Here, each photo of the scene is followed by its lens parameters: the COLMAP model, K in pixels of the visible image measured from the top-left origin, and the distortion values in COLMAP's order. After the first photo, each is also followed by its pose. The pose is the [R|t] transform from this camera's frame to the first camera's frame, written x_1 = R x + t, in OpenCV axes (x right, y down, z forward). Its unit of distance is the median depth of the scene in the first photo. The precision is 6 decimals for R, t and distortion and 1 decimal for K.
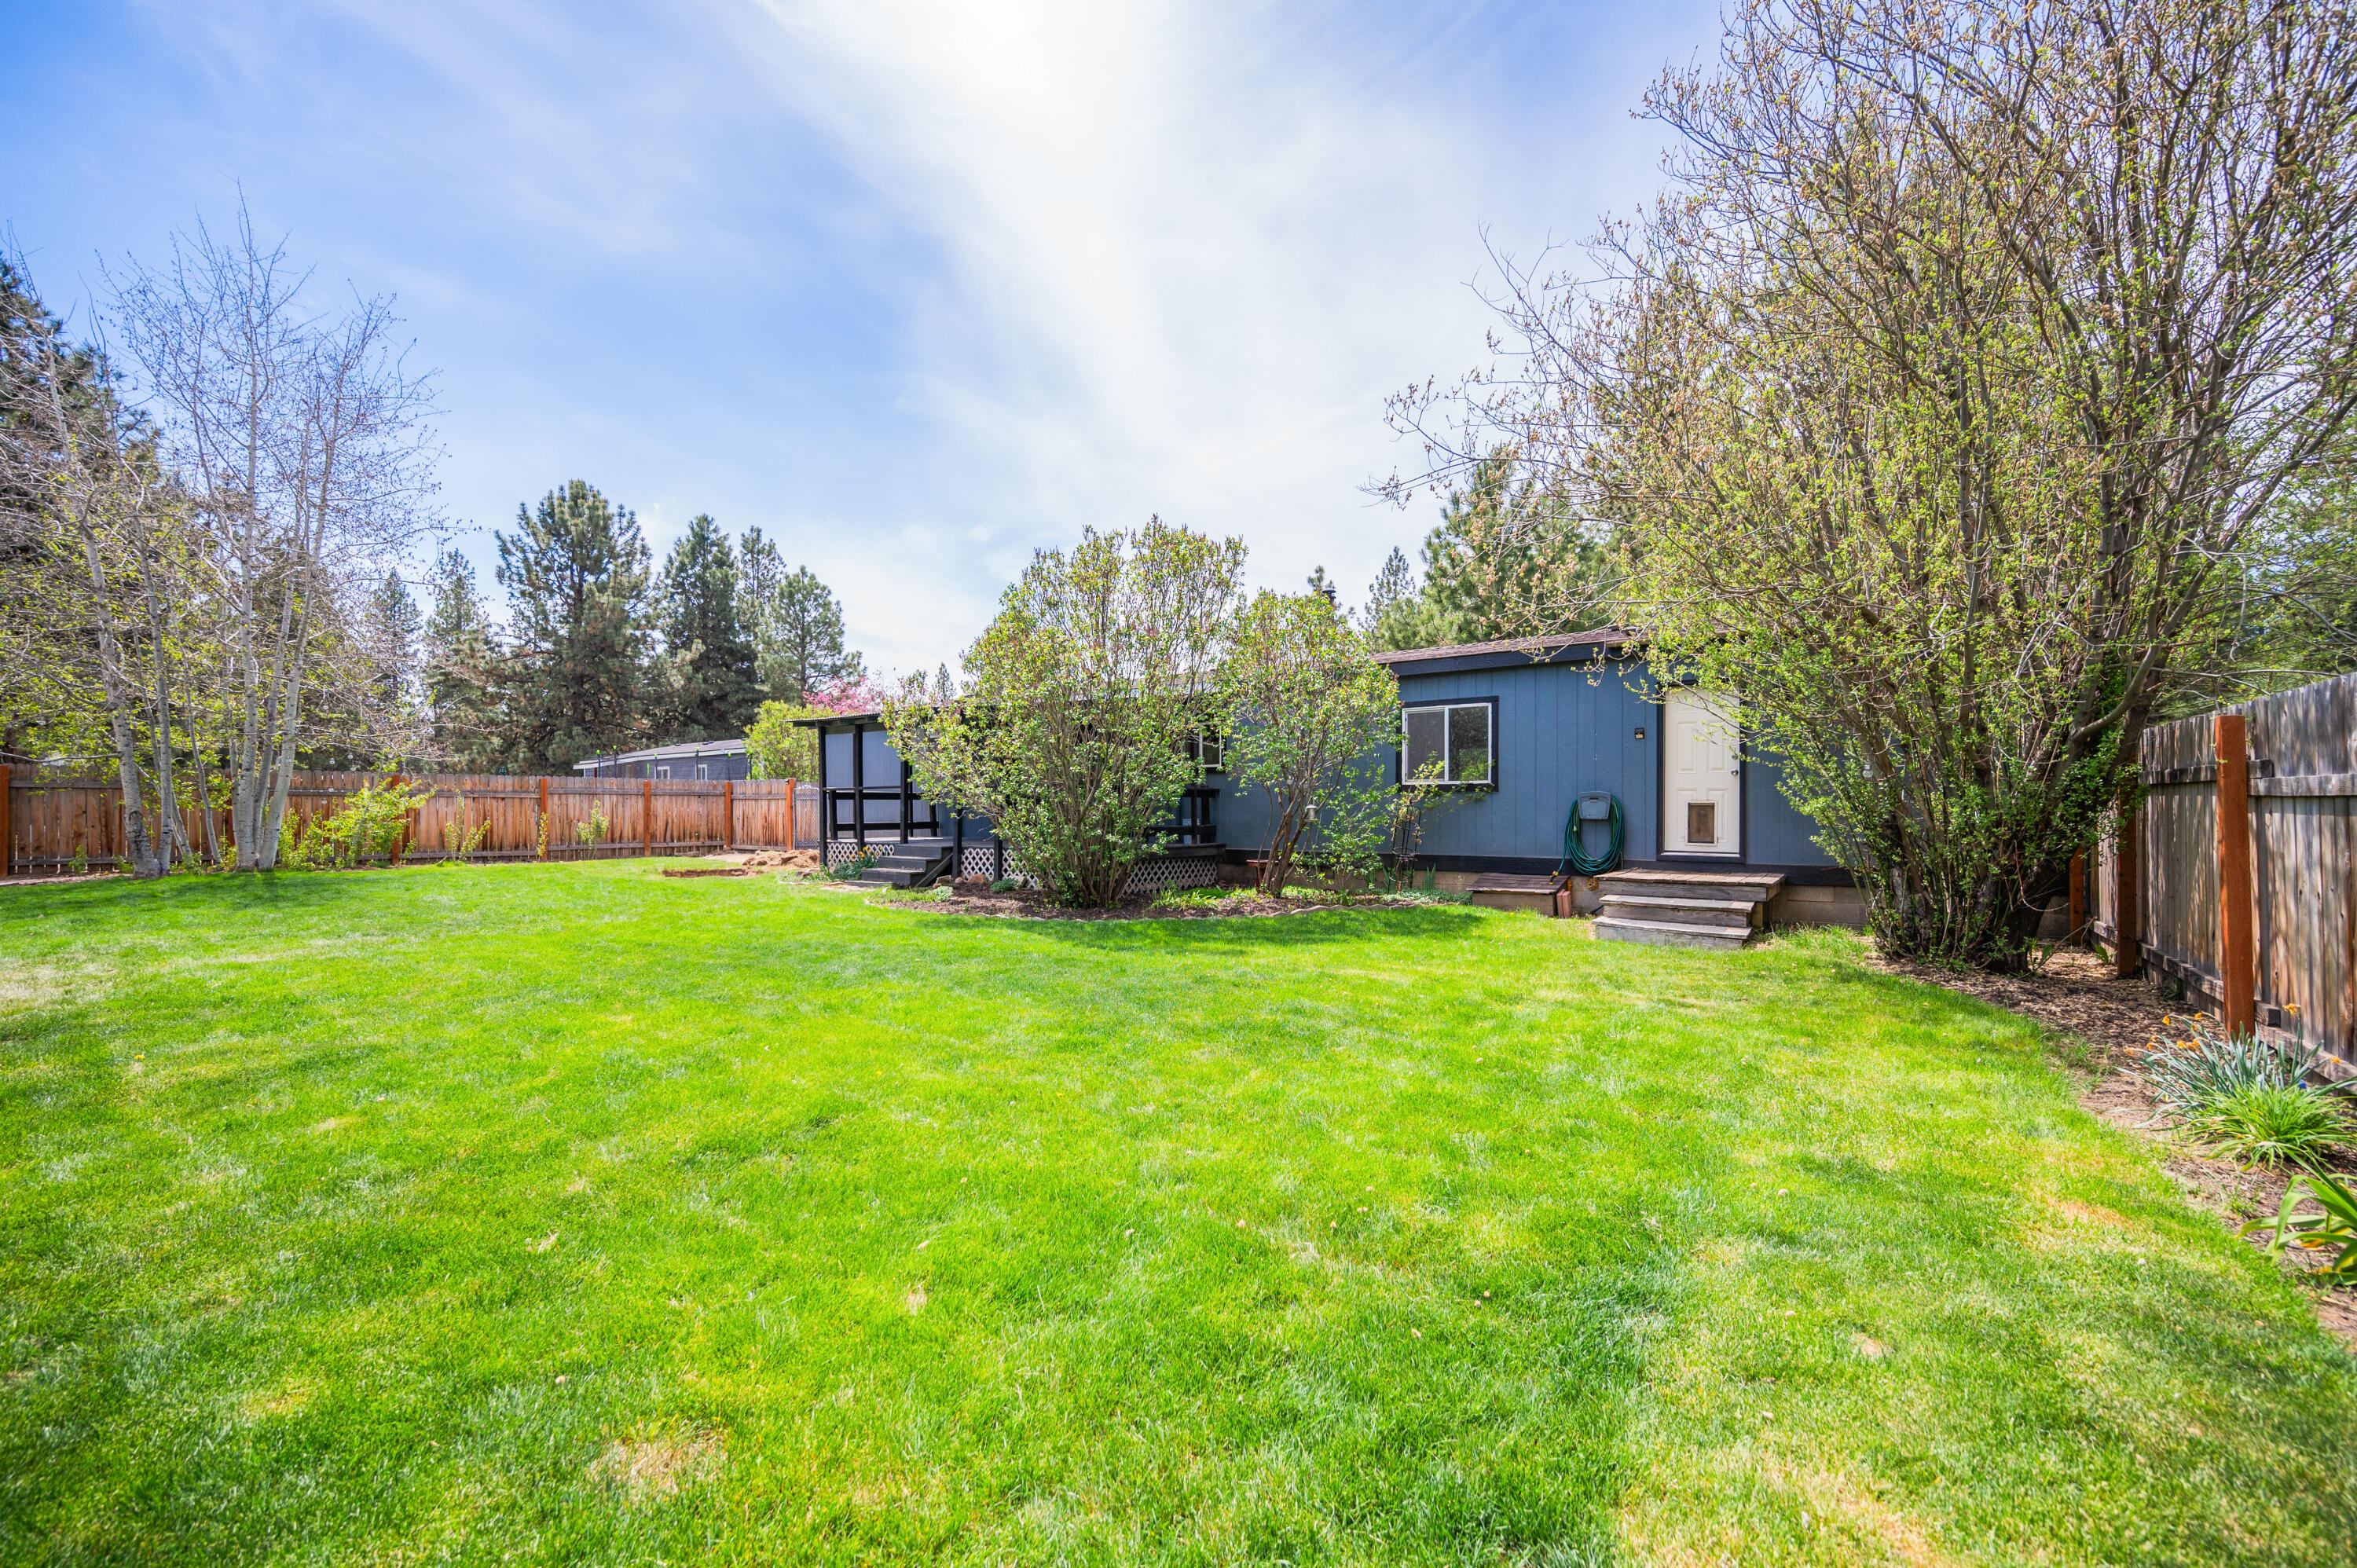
lens RADIAL K [[946.1, 0, 1166.6], [0, 946.1, 785.1], [0, 0, 1]] dist [0.002340, -0.000379]
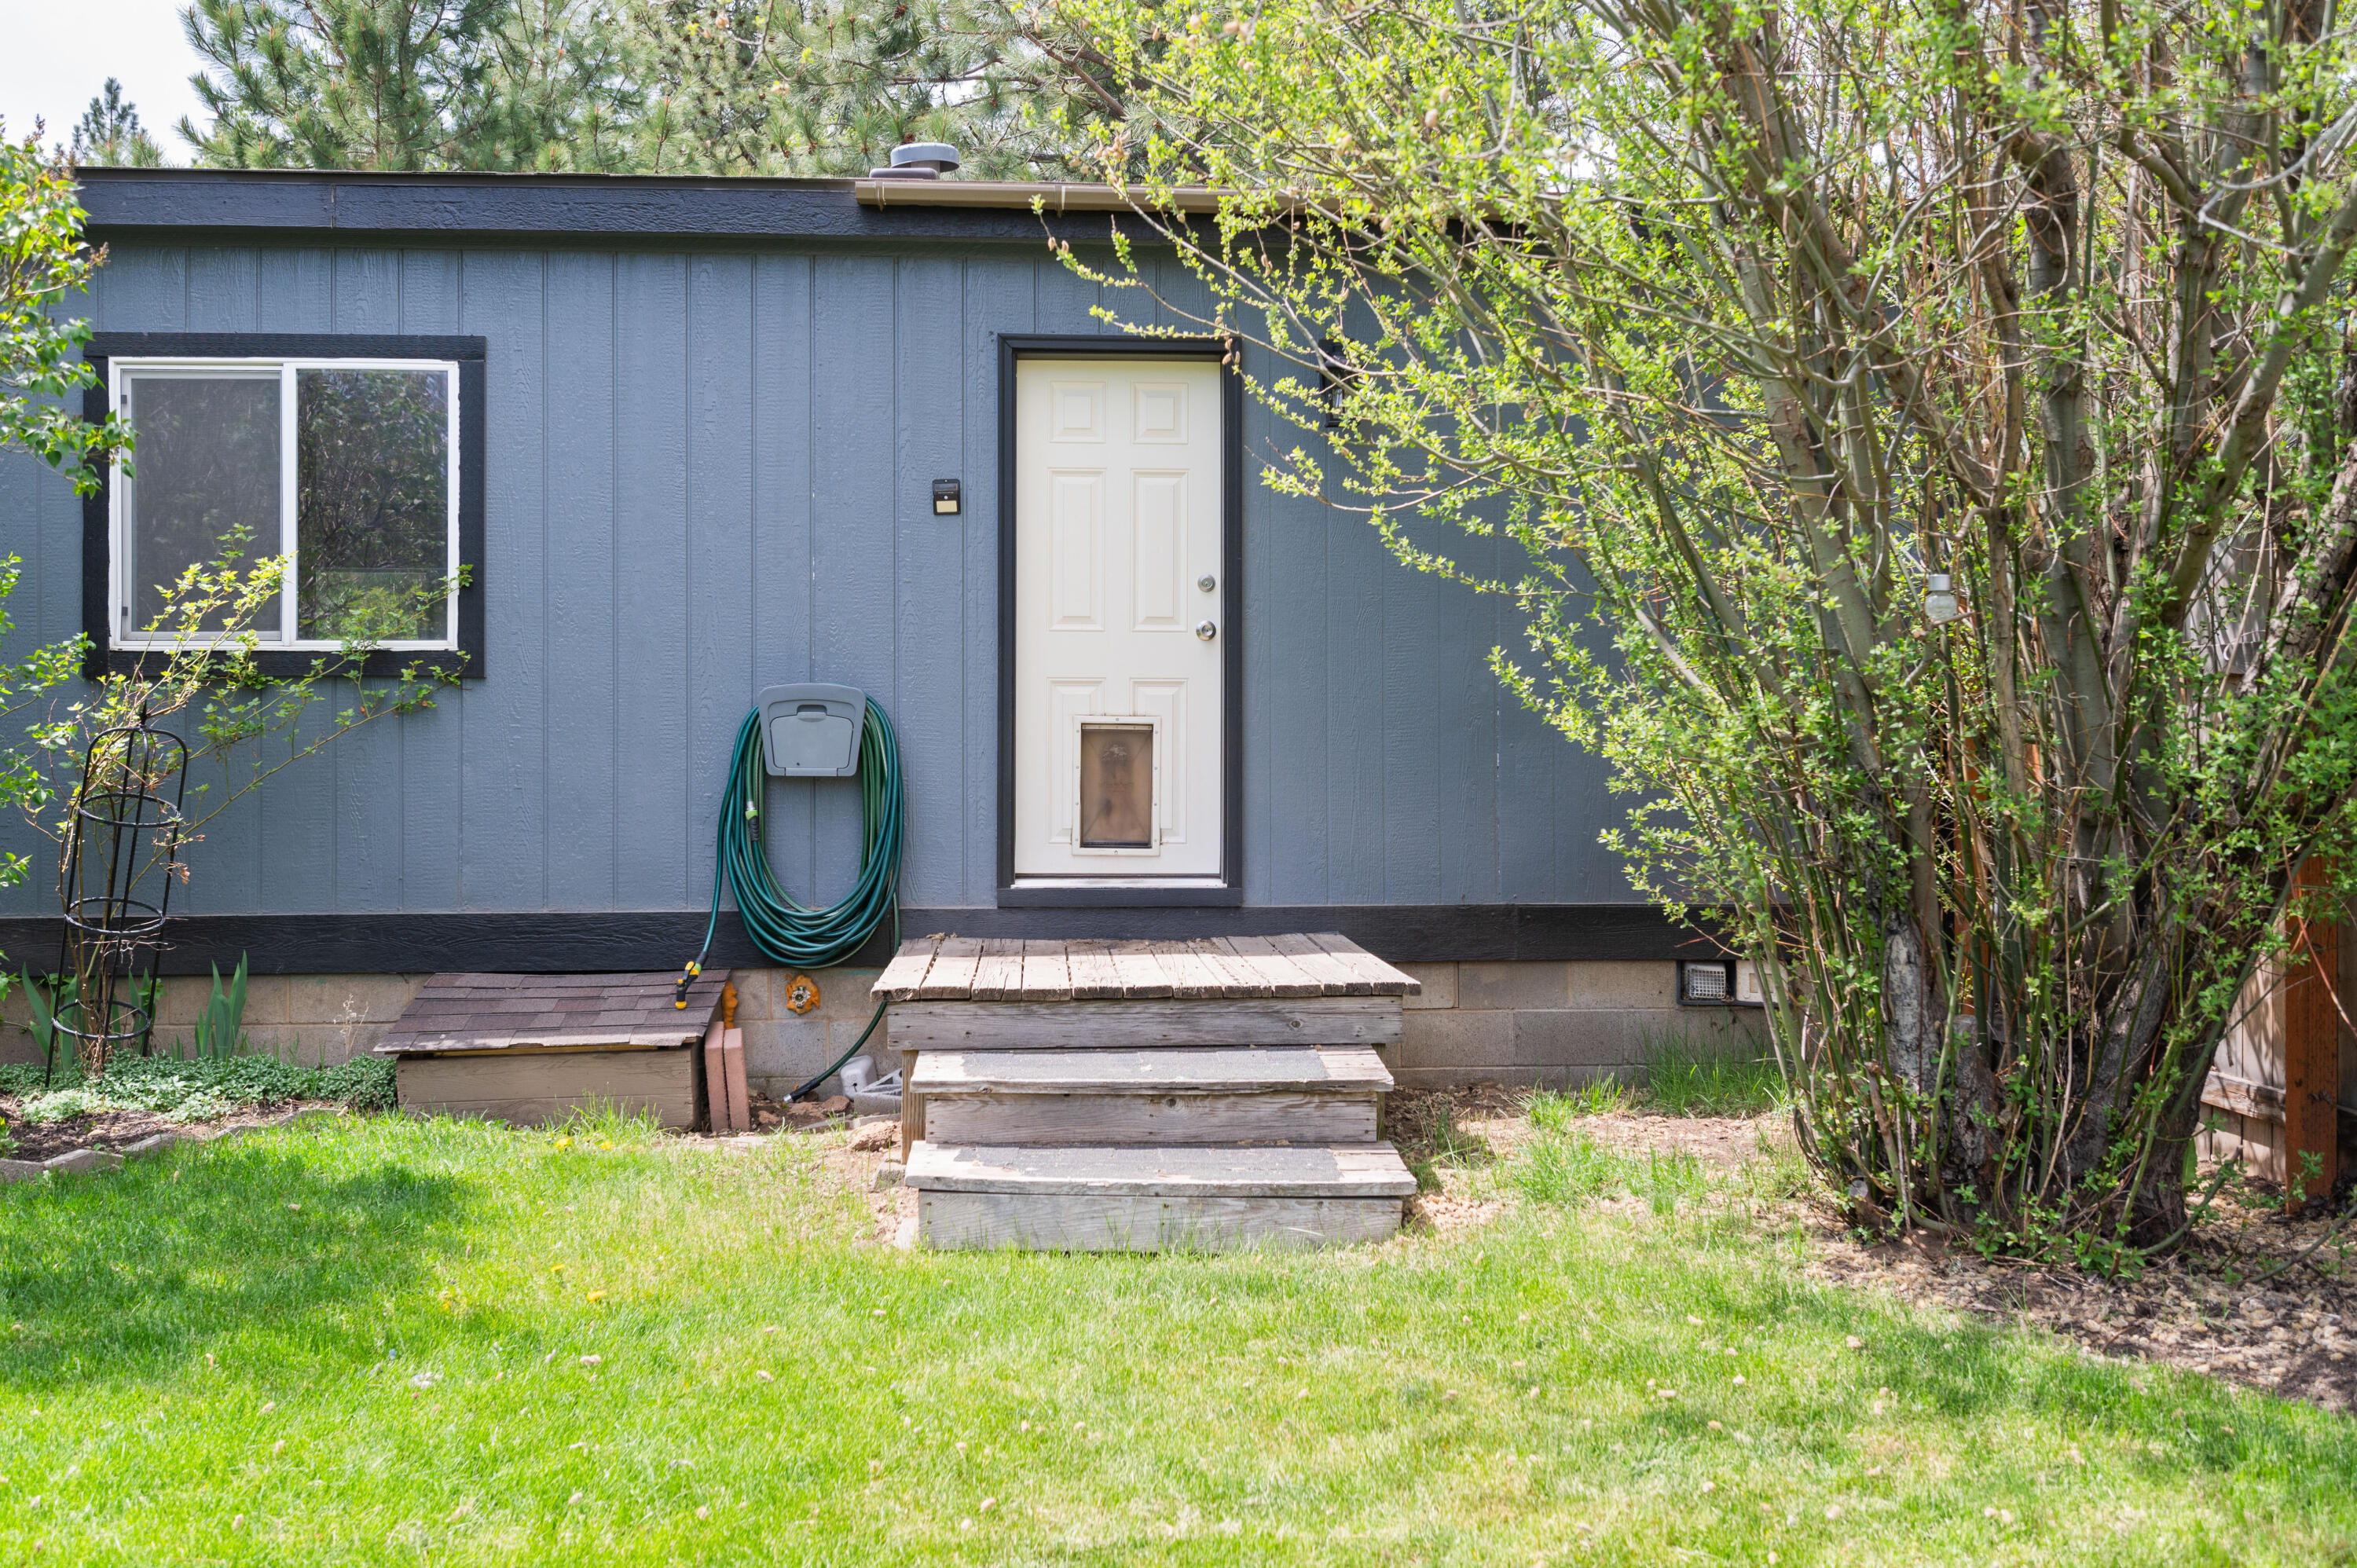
lens RADIAL K [[2032.1, 0, 1141.1], [0, 2032.1, 743.7], [0, 0, 1]] dist [-0.001621, -0.001817]
pose [[0.759700, -0.001064, 0.650273, 0.129519], [-0.013359, 0.999762, 0.017242, 0.014973], [-0.650136, -0.021785, 0.759505, 0.498935]]
